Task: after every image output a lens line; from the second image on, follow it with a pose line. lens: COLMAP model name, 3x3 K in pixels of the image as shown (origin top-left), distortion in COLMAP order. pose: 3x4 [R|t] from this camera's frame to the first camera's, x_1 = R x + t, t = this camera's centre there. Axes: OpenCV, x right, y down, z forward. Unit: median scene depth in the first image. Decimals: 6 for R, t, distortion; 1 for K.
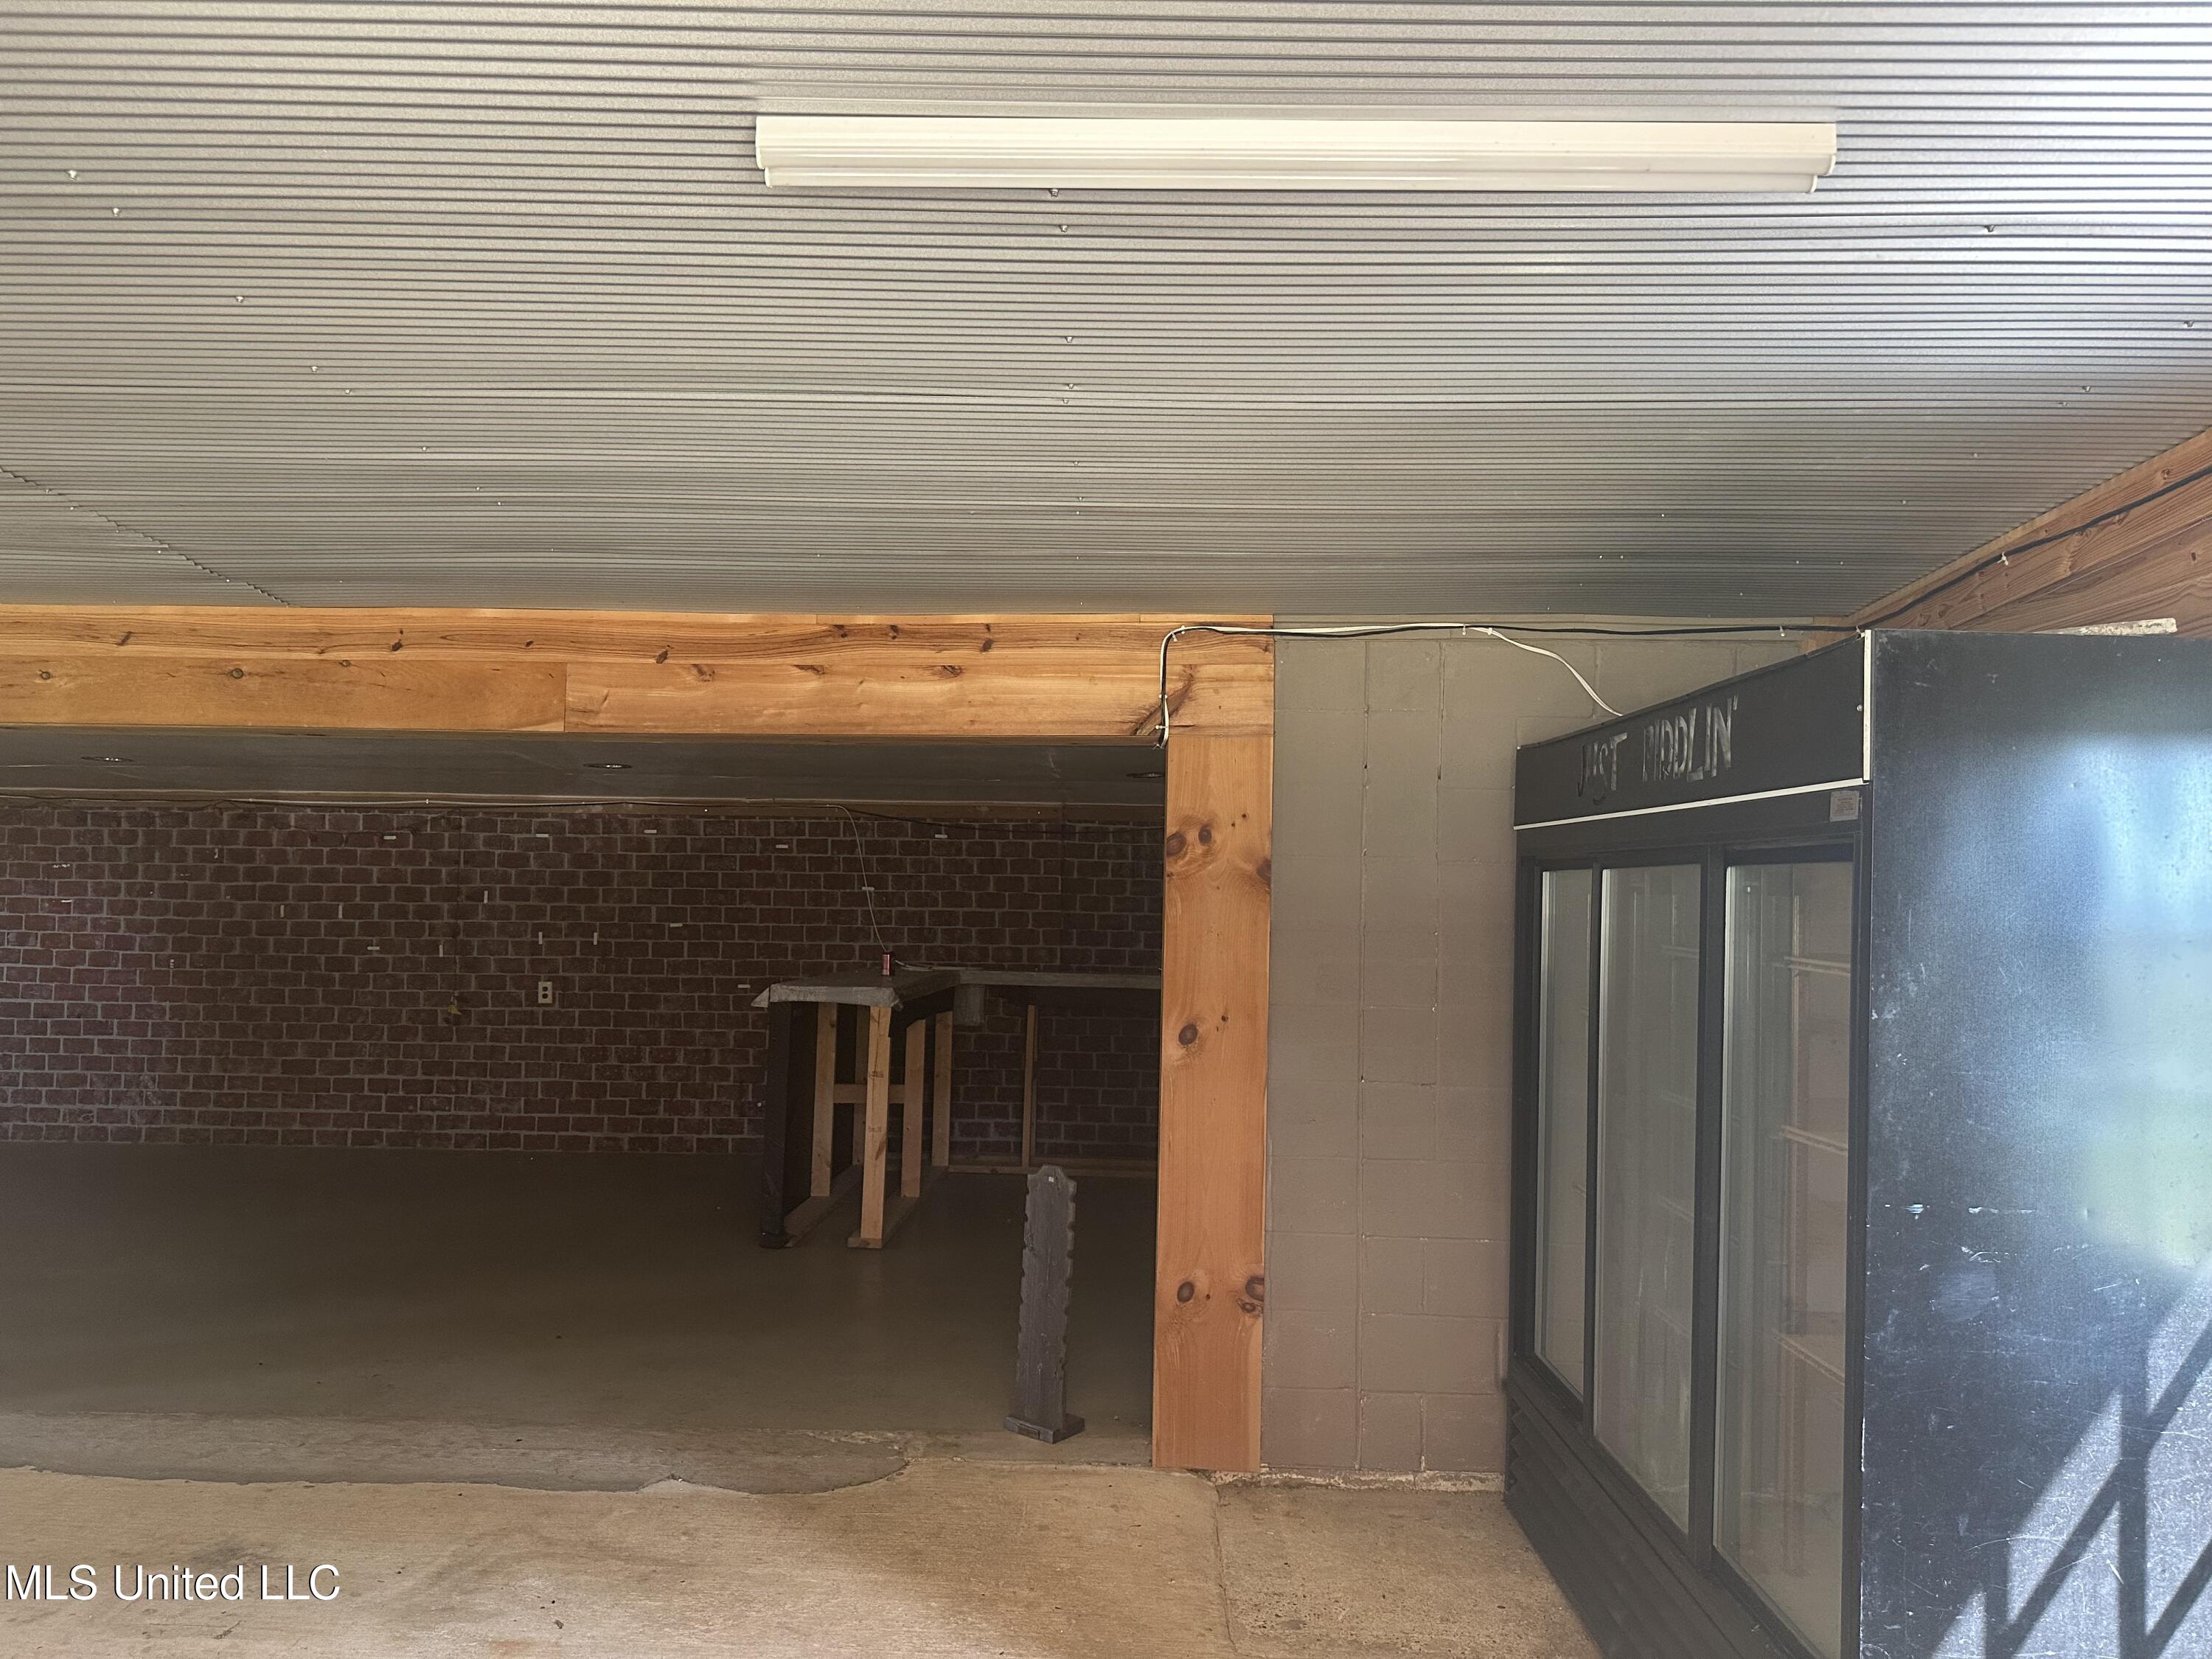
lens RADIAL K [[1536.5, 0, 1103.7], [0, 1536.5, 821.2], [0, 0, 1]] dist [0.002207, -0.029673]
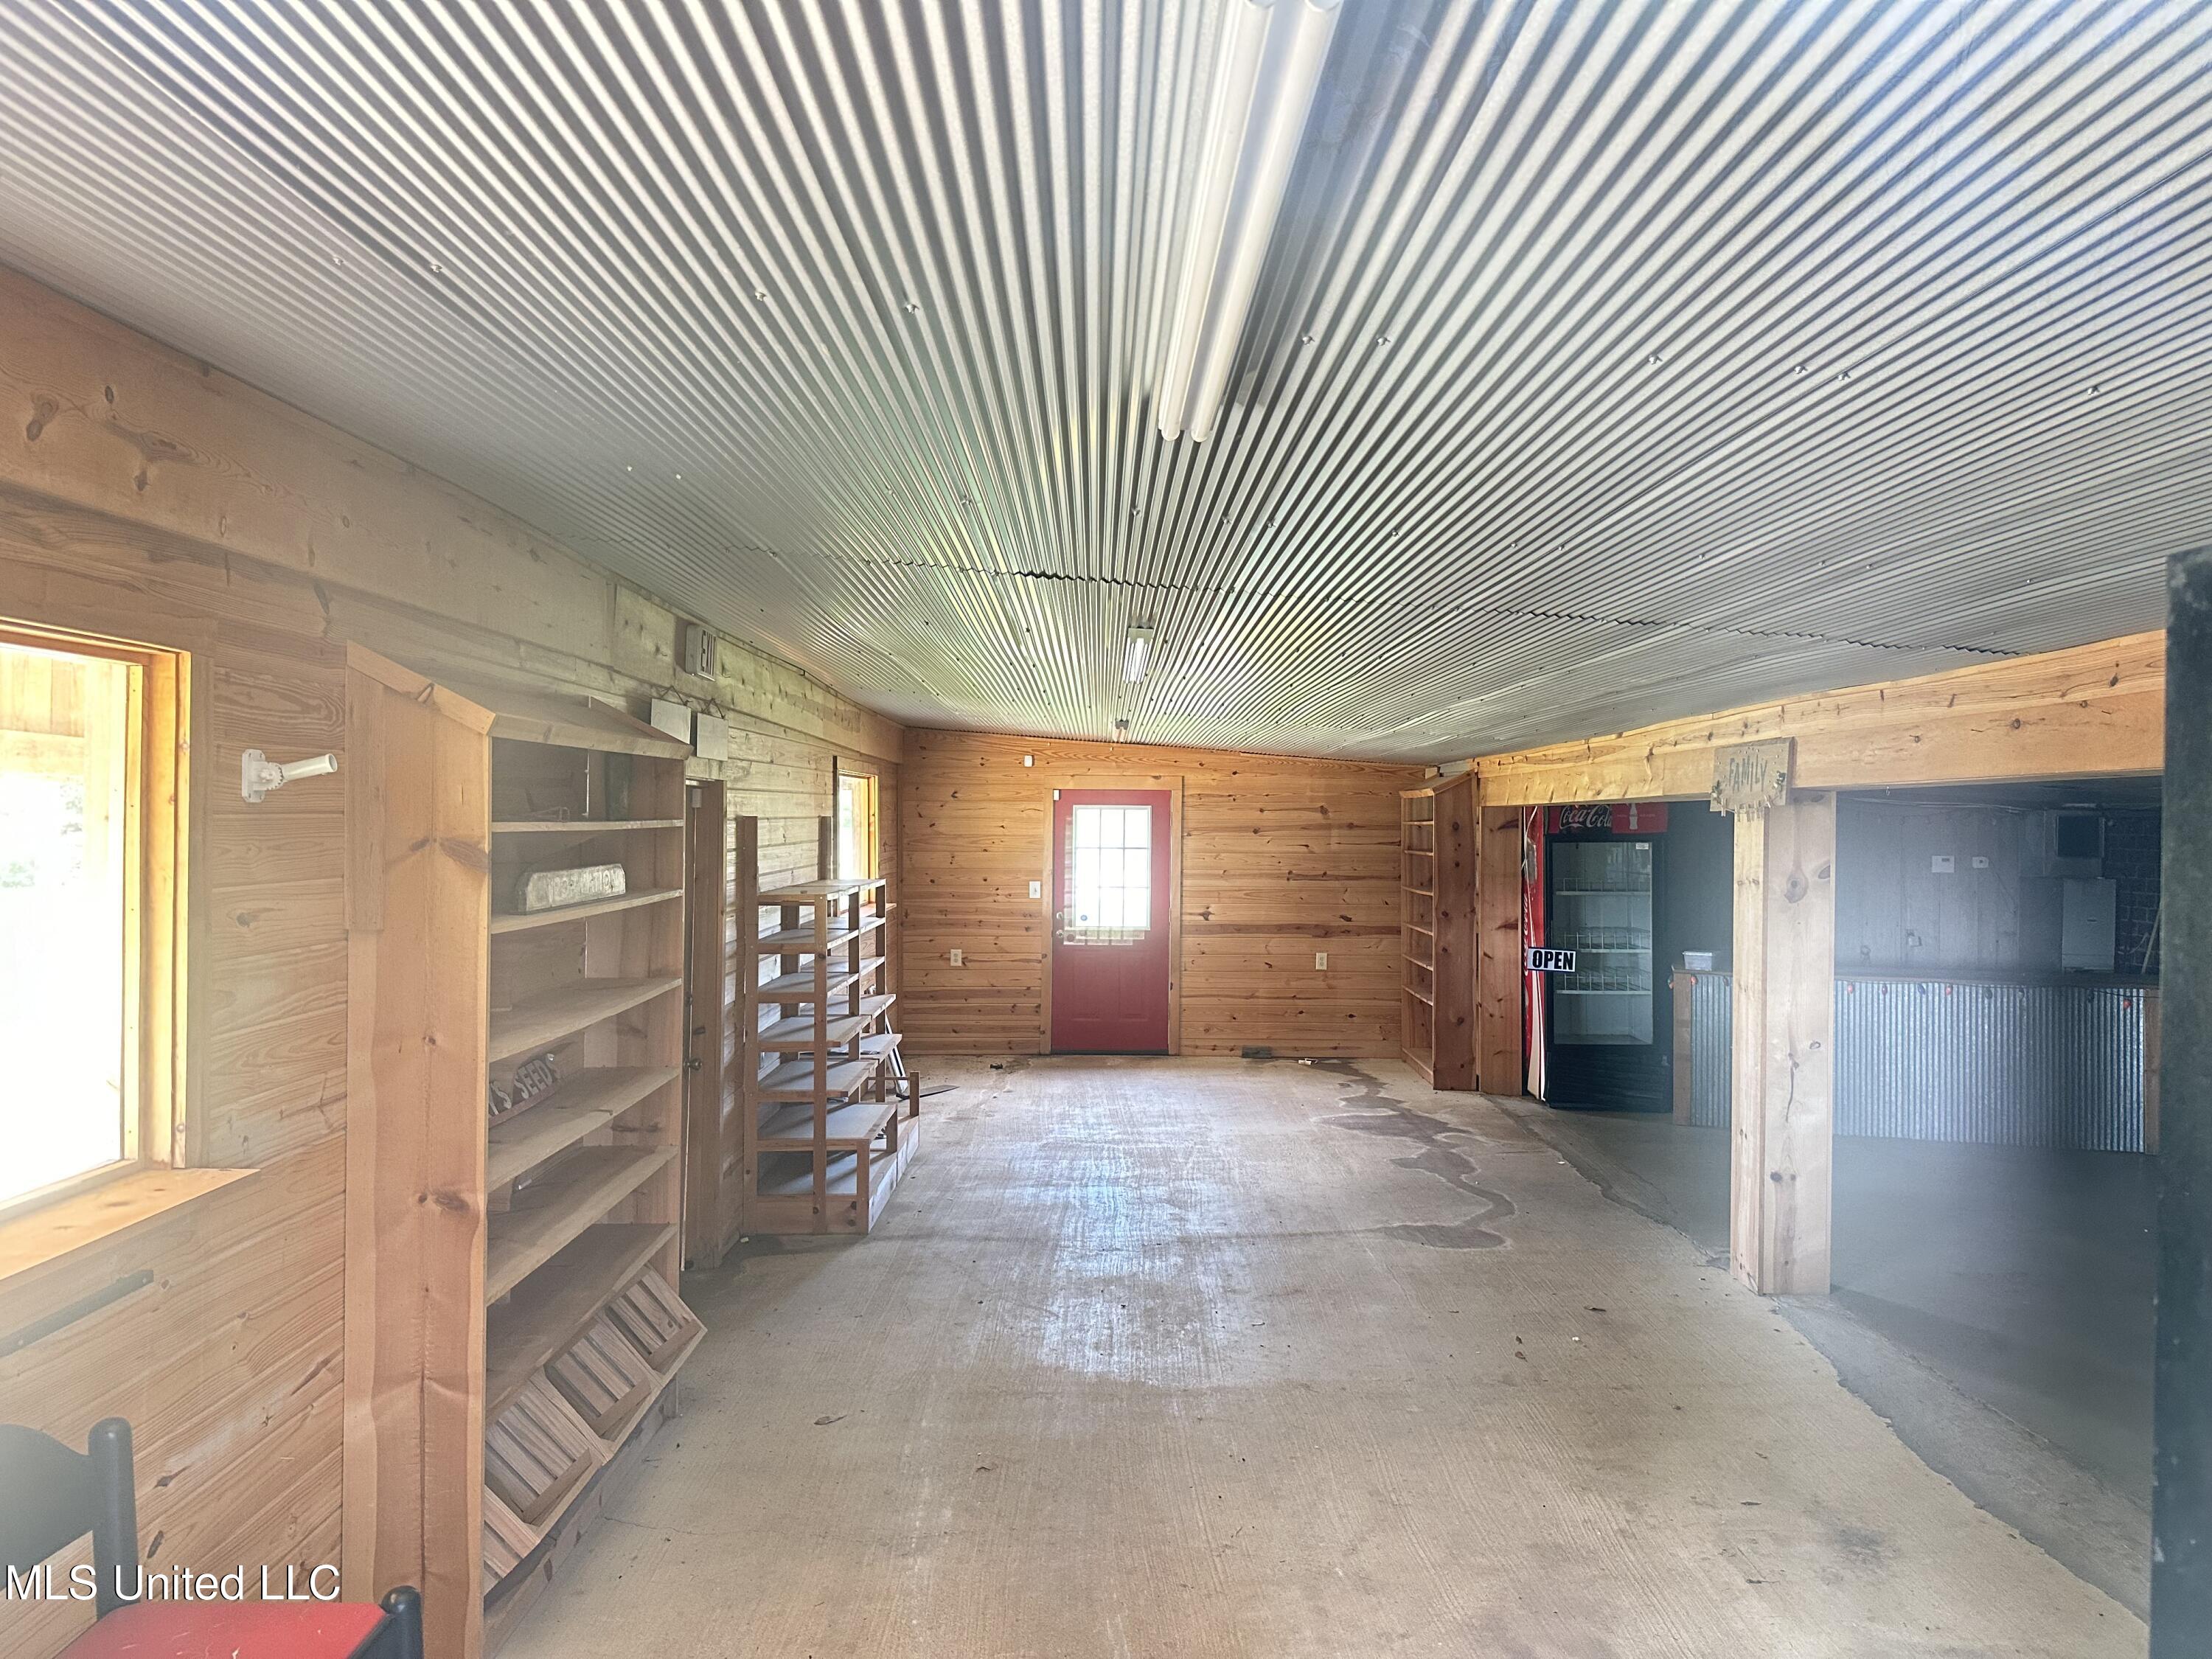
lens RADIAL K [[1536.5, 0, 1114.9], [0, 1536.5, 827.6], [0, 0, 1]] dist [0.002207, -0.029673]
pose [[0.005789, -0.015268, -0.999867, 0.210888], [0.029998, 0.999436, -0.015088, -0.014034], [0.999533, -0.029906, 0.006244, 0.182432]]
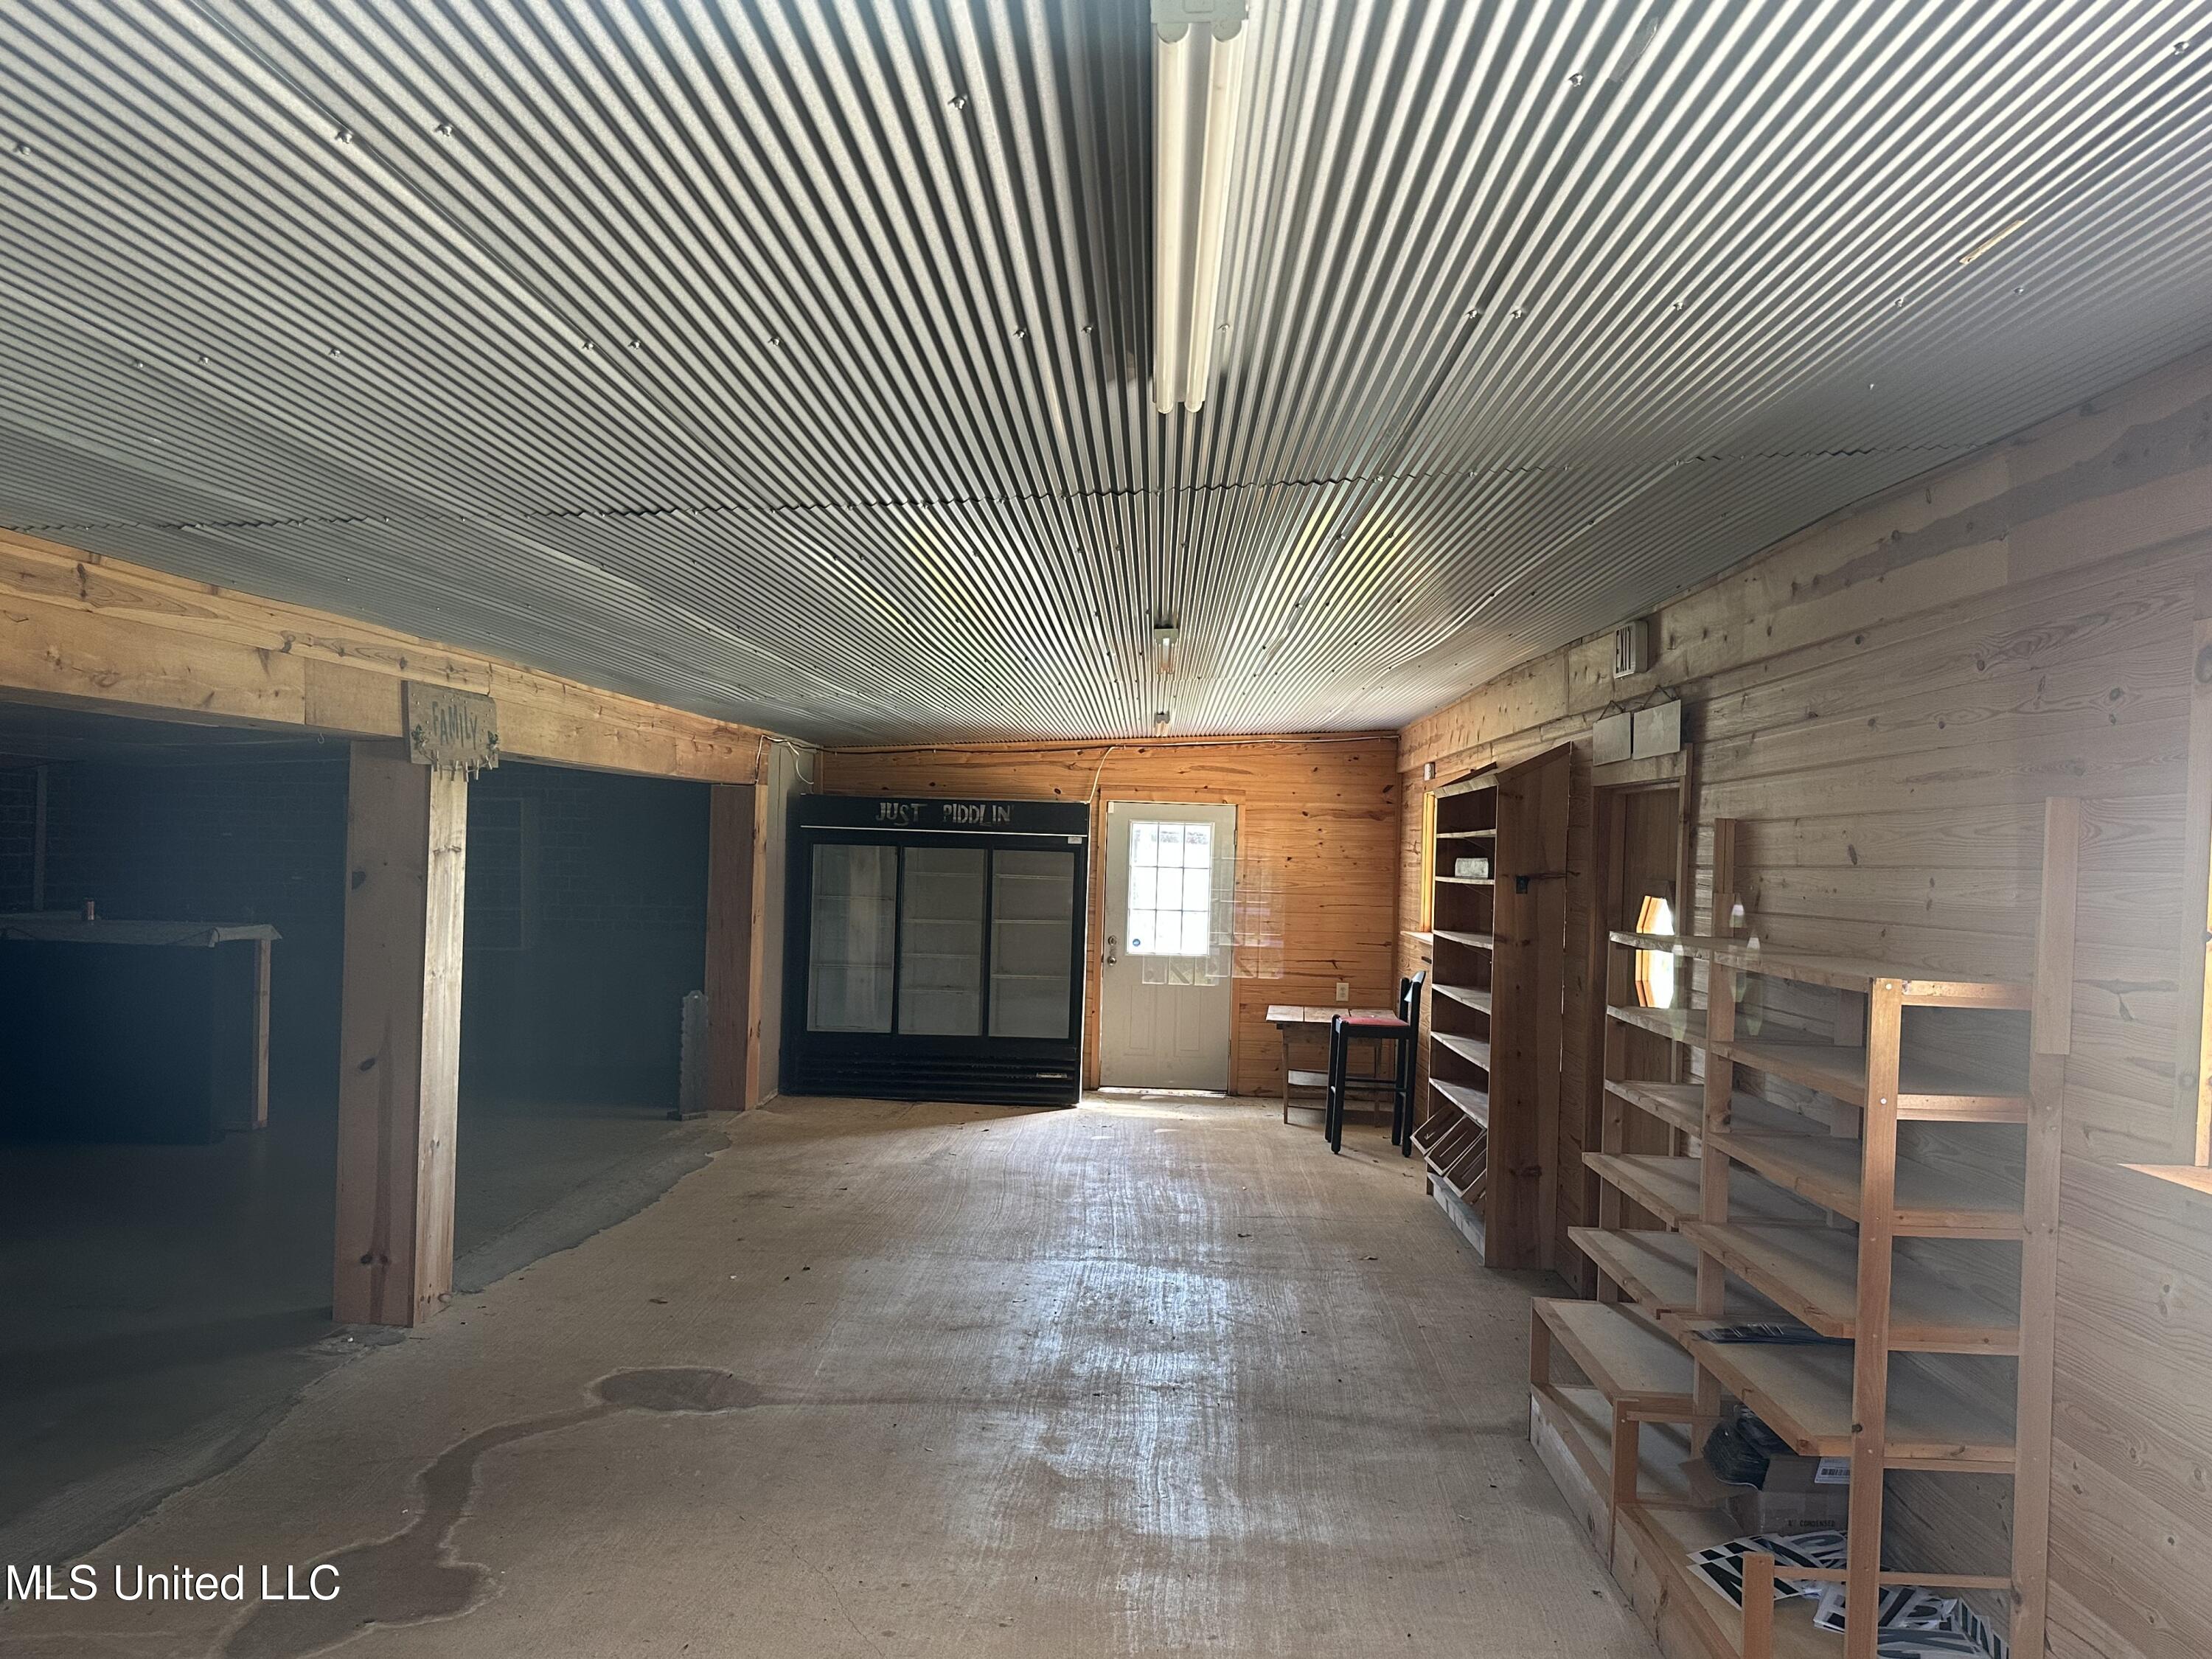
lens RADIAL K [[1678.1, 0, 1102.9], [0, 1678.1, 838.5], [0, 0, 1]] dist [0.017498, -0.024748]
pose [[0.036626, -0.013123, 0.999243, -1.095220], [-0.070150, 0.997413, 0.015670, -0.023994], [-0.996864, -0.070671, 0.035611, 0.192986]]
